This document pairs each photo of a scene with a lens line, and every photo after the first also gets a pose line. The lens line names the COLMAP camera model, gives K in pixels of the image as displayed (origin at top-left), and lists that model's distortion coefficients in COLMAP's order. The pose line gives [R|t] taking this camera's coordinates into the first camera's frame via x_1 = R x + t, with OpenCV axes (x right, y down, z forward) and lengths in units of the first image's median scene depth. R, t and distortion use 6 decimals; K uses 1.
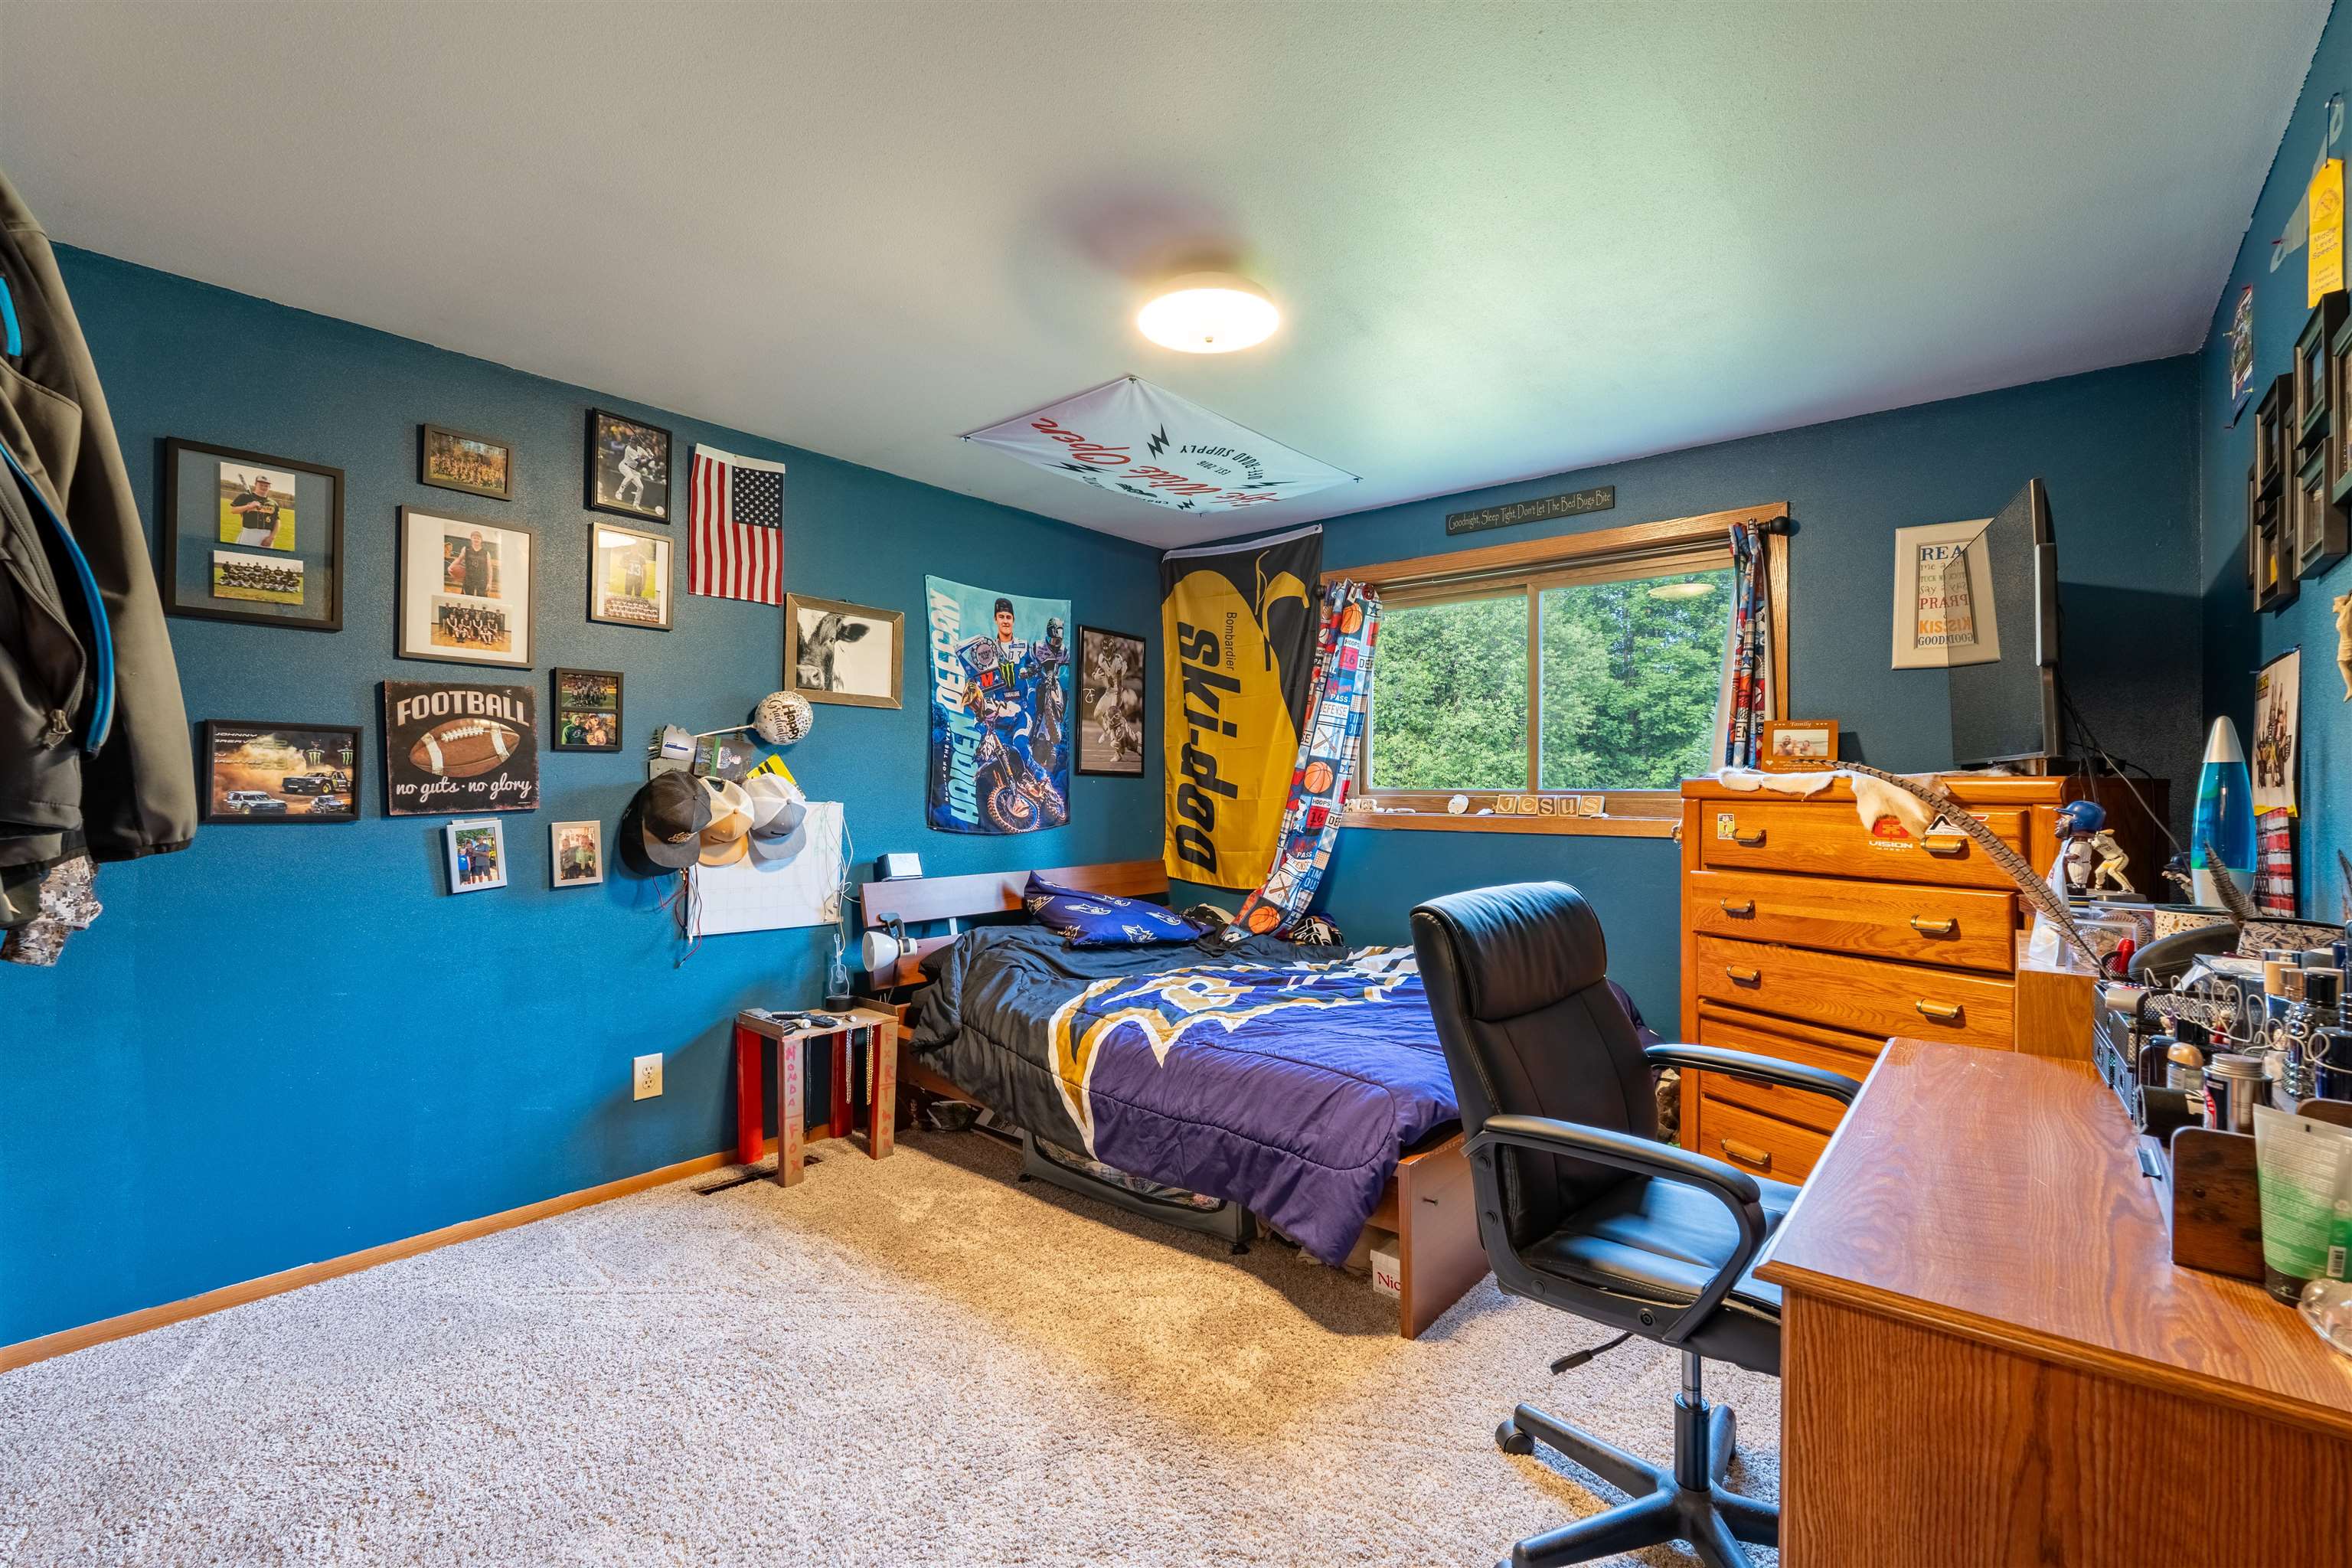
lens RADIAL K [[1025.4, 0, 1177.3], [0, 1025.4, 784.3], [0, 0, 1]] dist [-0.007332, 0.001437]
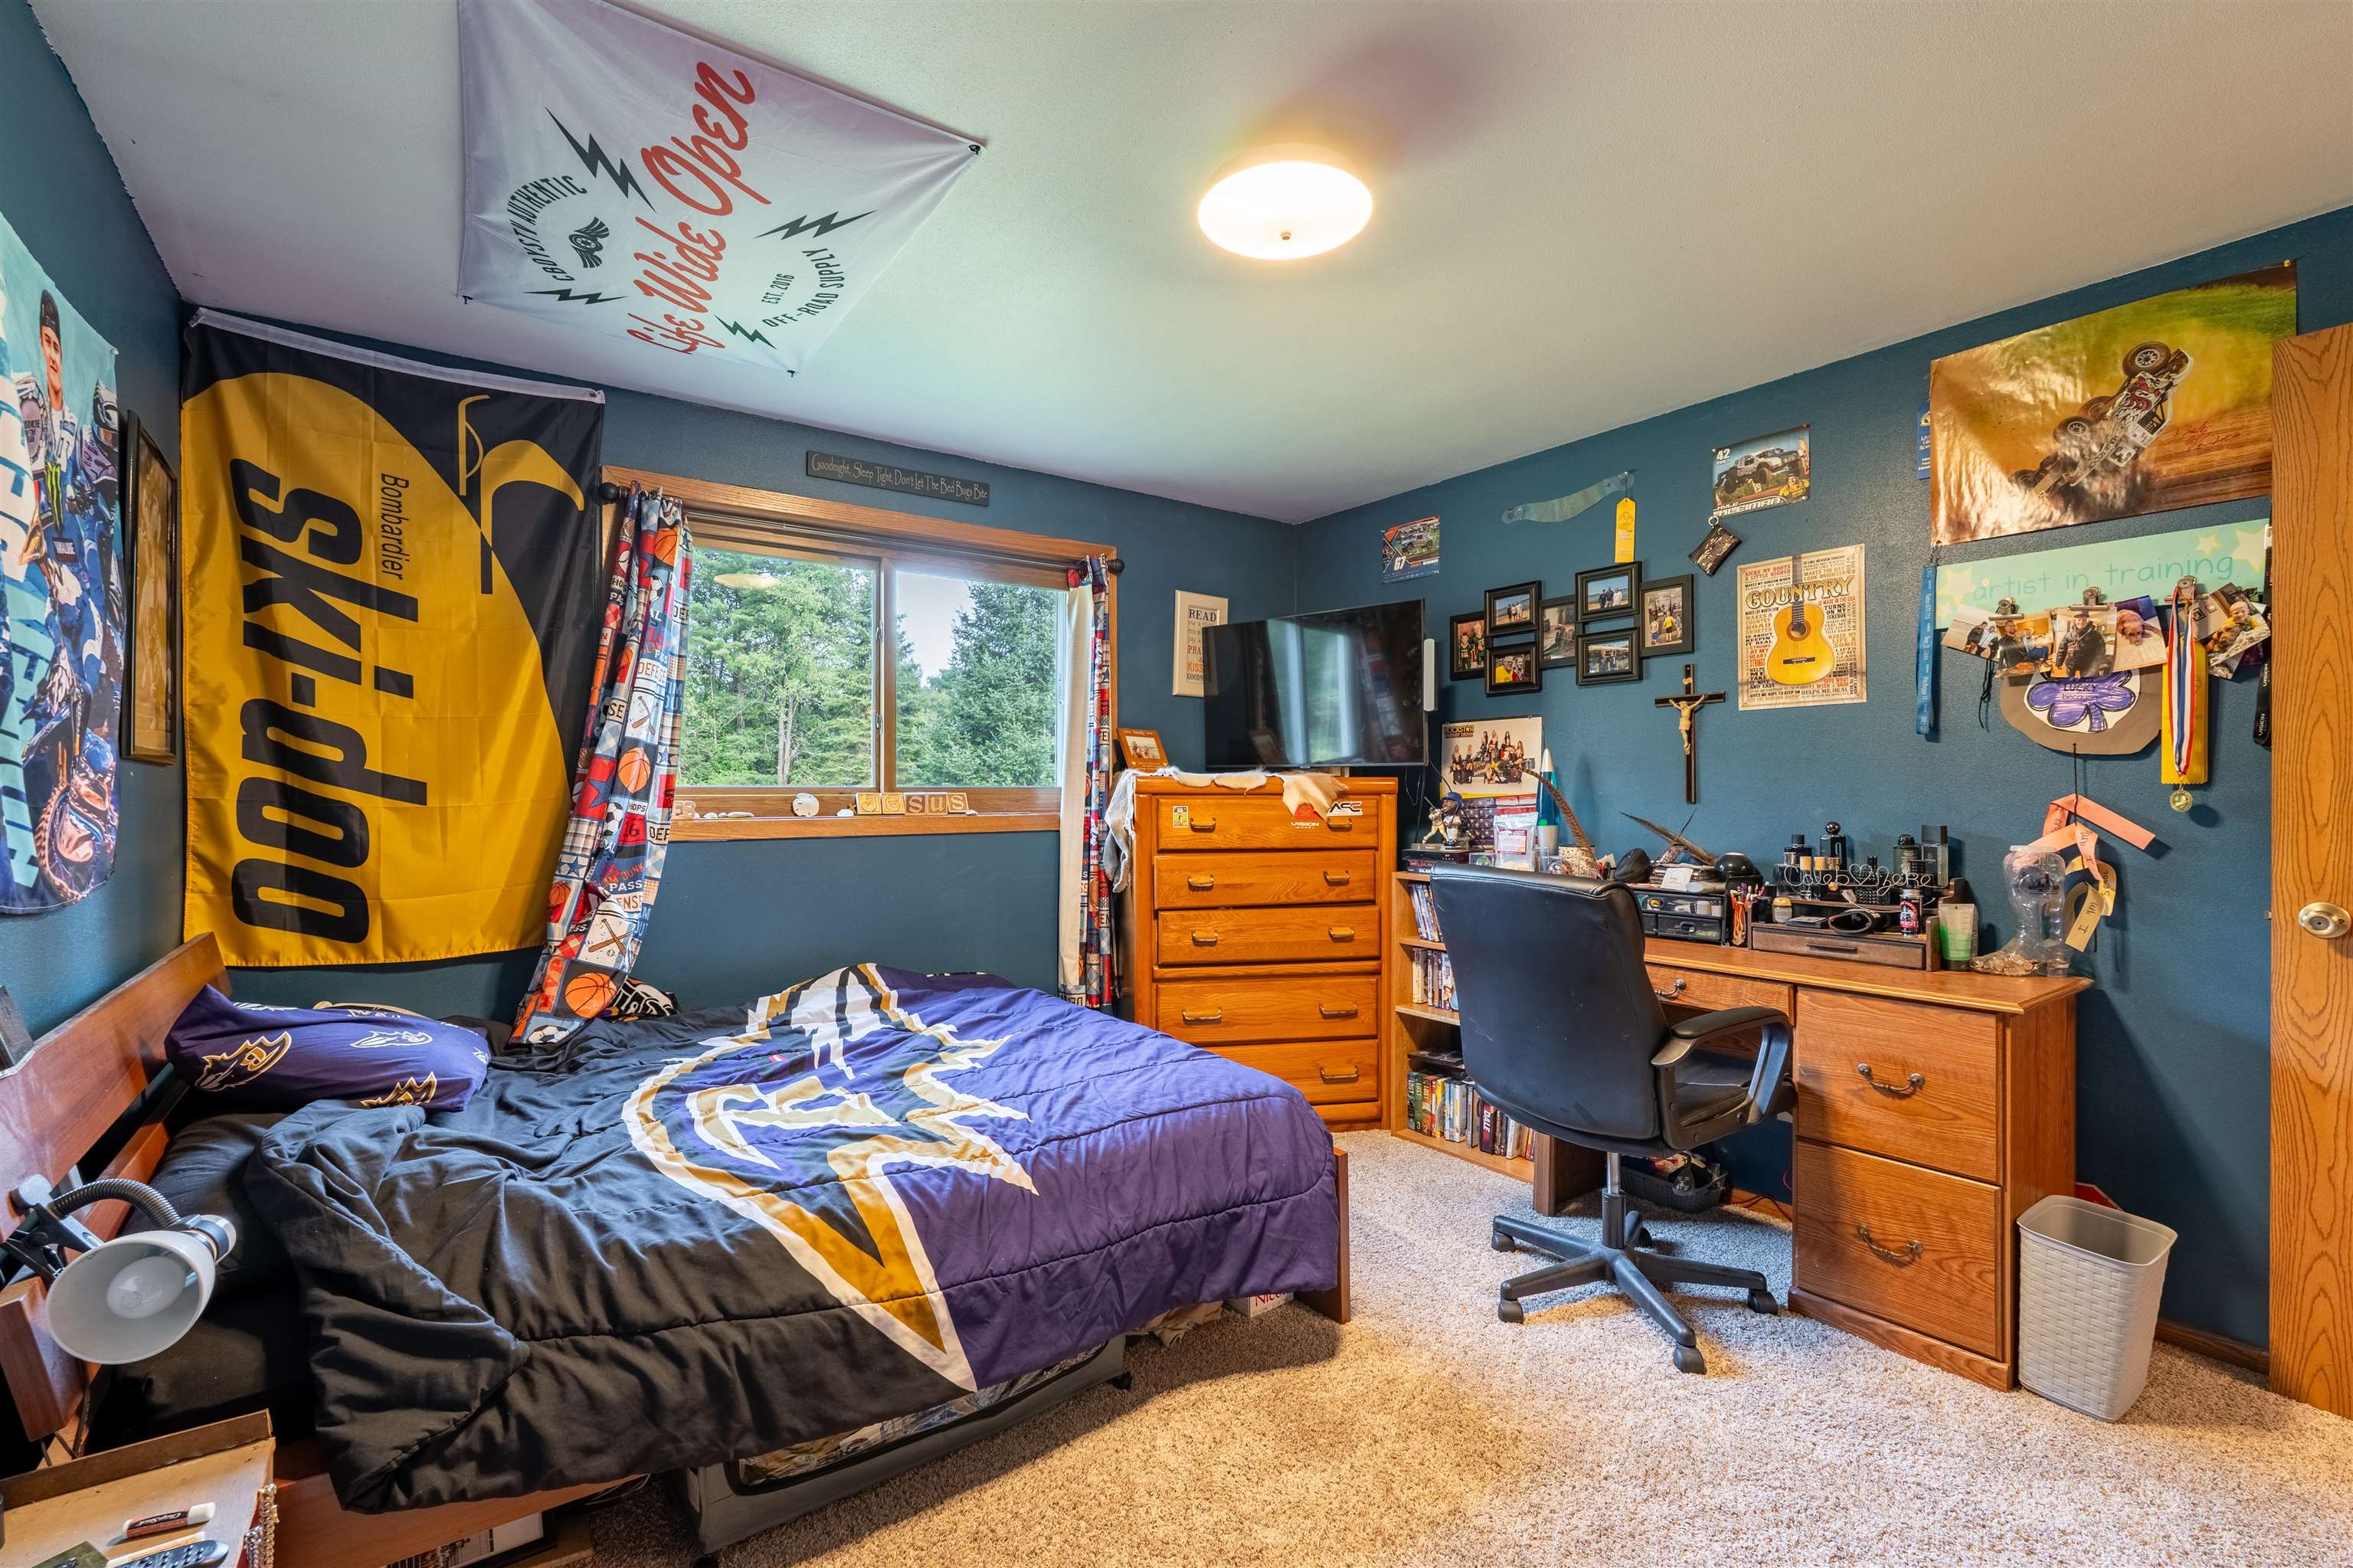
lens RADIAL K [[1025.8, 0, 1178.2], [0, 1025.8, 785.2], [0, 0, 1]] dist [-0.007332, 0.001437]
pose [[0.239896, -0.002747, 0.970795, -0.432442], [-0.001993, 0.999992, 0.003322, 0.000283], [-0.970797, -0.002732, 0.239888, 0.492121]]
